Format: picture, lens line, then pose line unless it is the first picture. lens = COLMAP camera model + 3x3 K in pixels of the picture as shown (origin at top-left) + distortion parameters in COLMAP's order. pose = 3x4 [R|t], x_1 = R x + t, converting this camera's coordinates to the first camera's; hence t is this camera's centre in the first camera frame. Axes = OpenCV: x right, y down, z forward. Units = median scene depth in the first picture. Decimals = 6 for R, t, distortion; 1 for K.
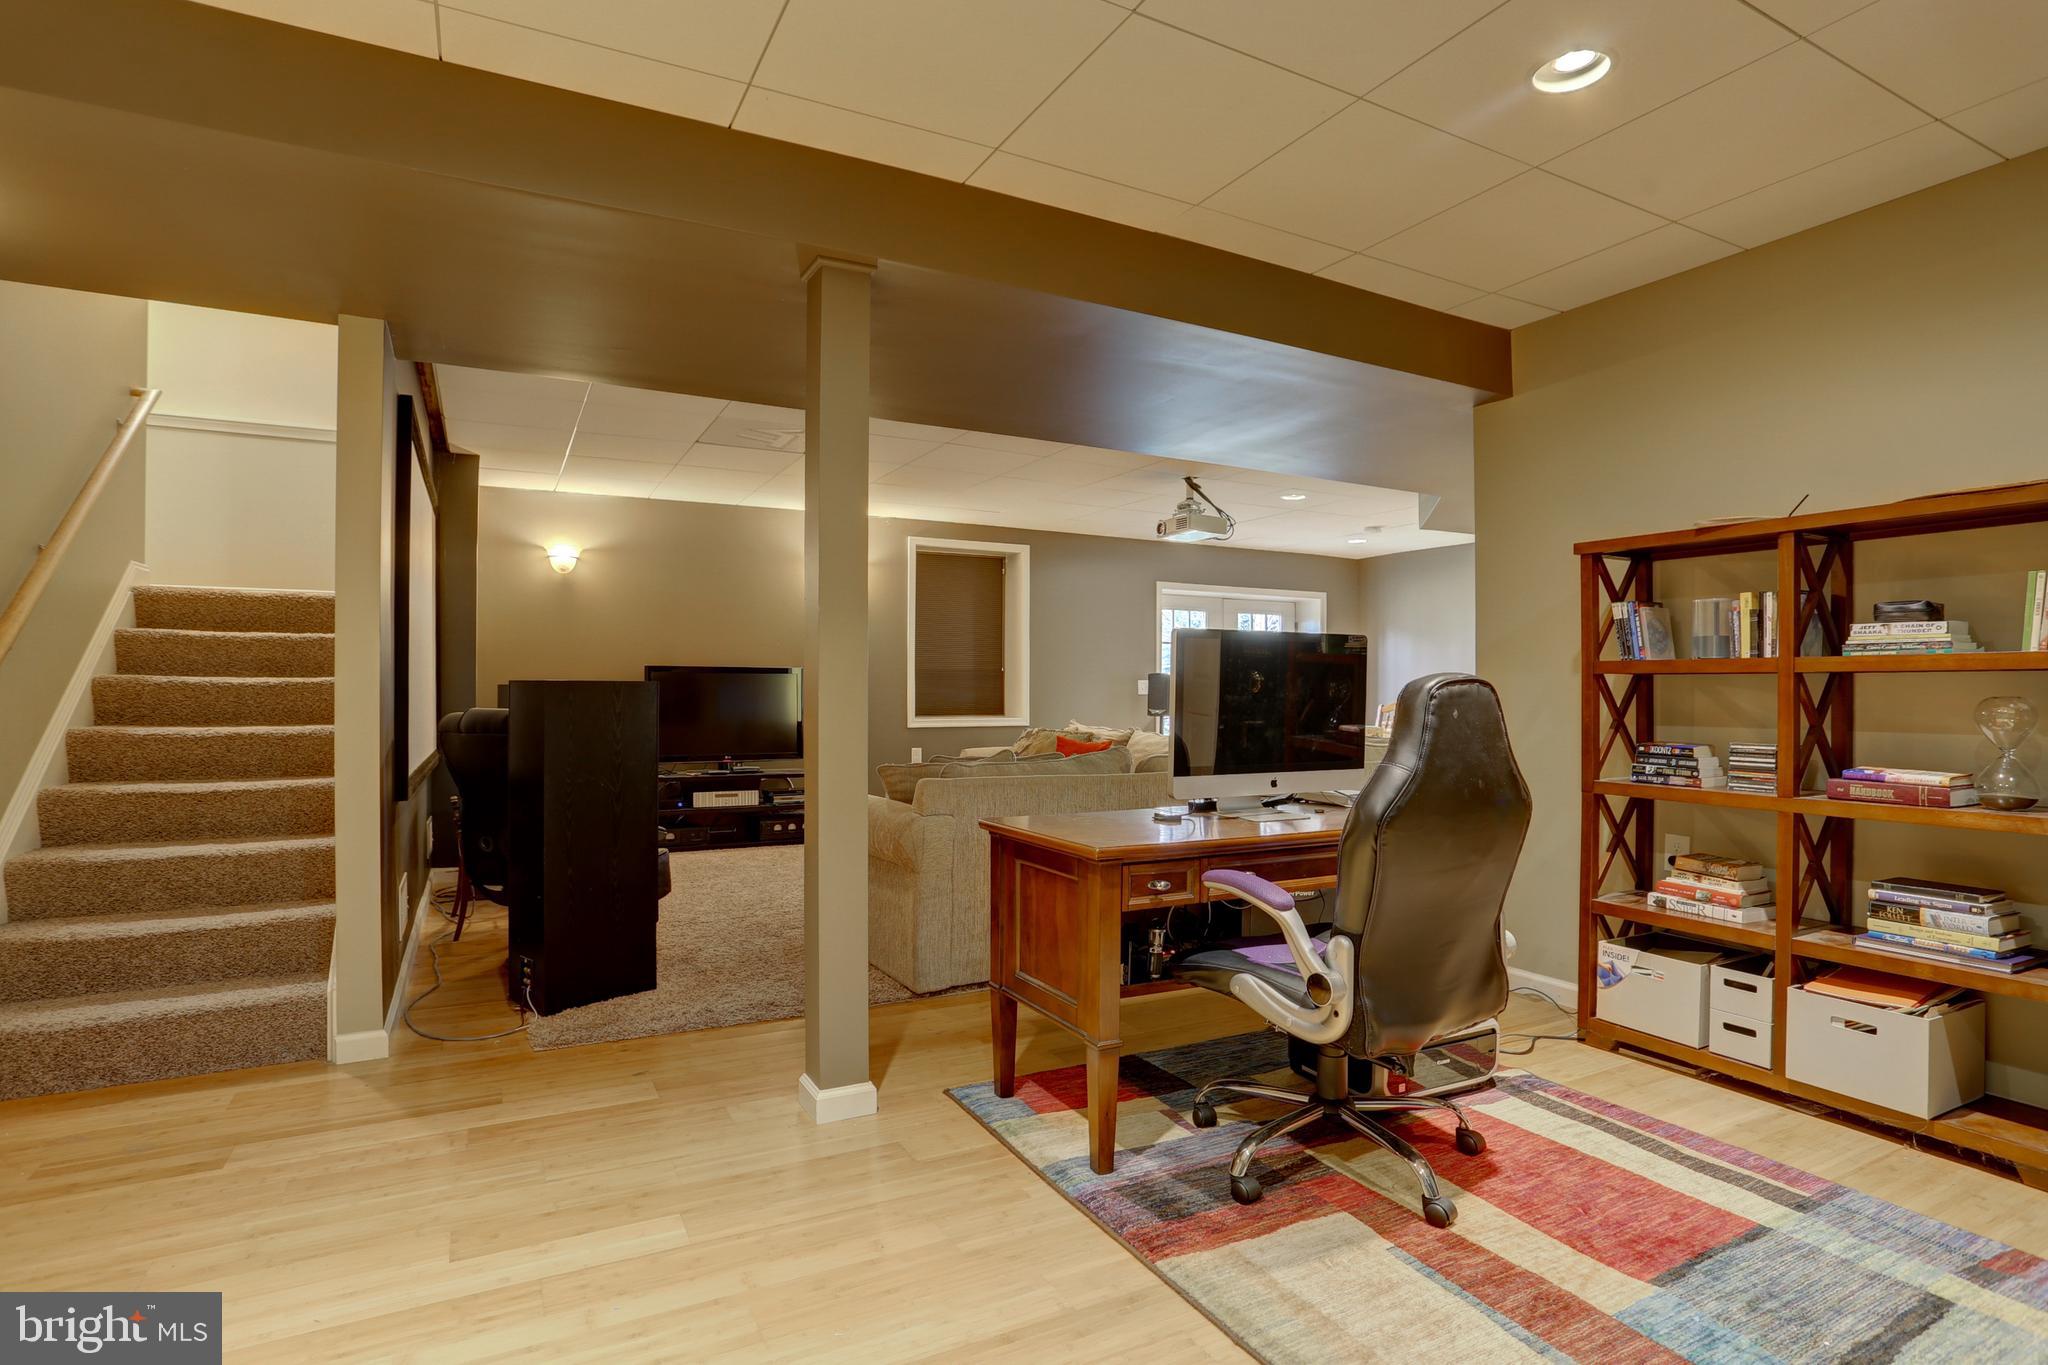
lens RADIAL K [[1013.4, 0, 1028.9], [0, 1013.4, 688.8], [0, 0, 1]] dist [-0.070949, 0.034859]
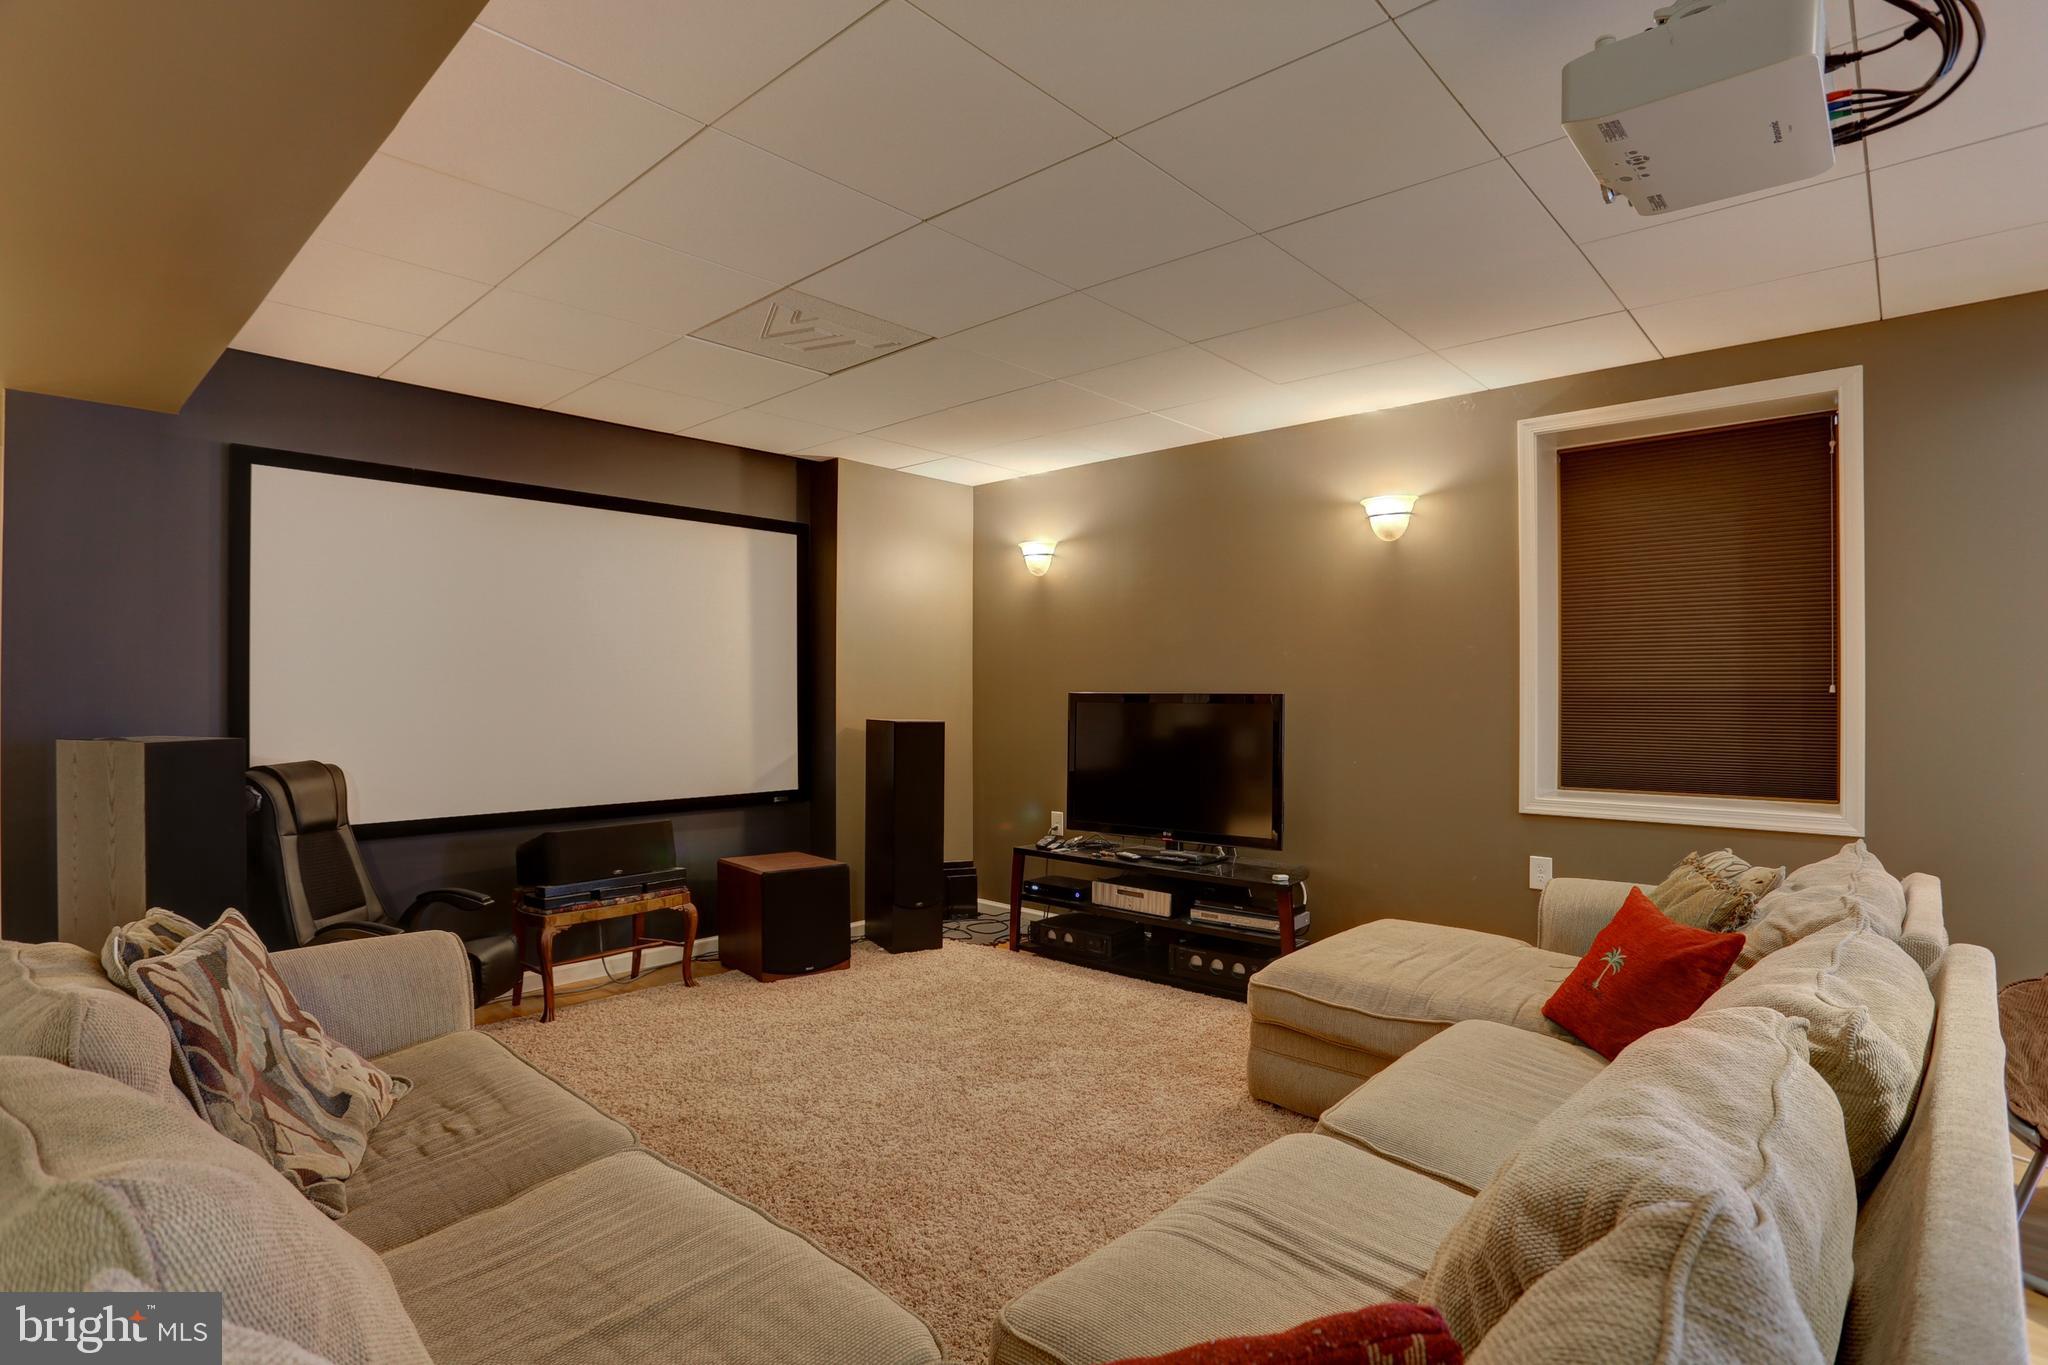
lens RADIAL K [[1011.9, 0, 1024.6], [0, 1011.9, 693.4], [0, 0, 1]] dist [-0.076593, 0.032729]
pose [[0.352445, 0.000403, -0.935832, 0.259741], [0.001322, 0.999999, 0.000929, -0.021489], [0.935831, -0.001564, 0.352444, 0.648653]]
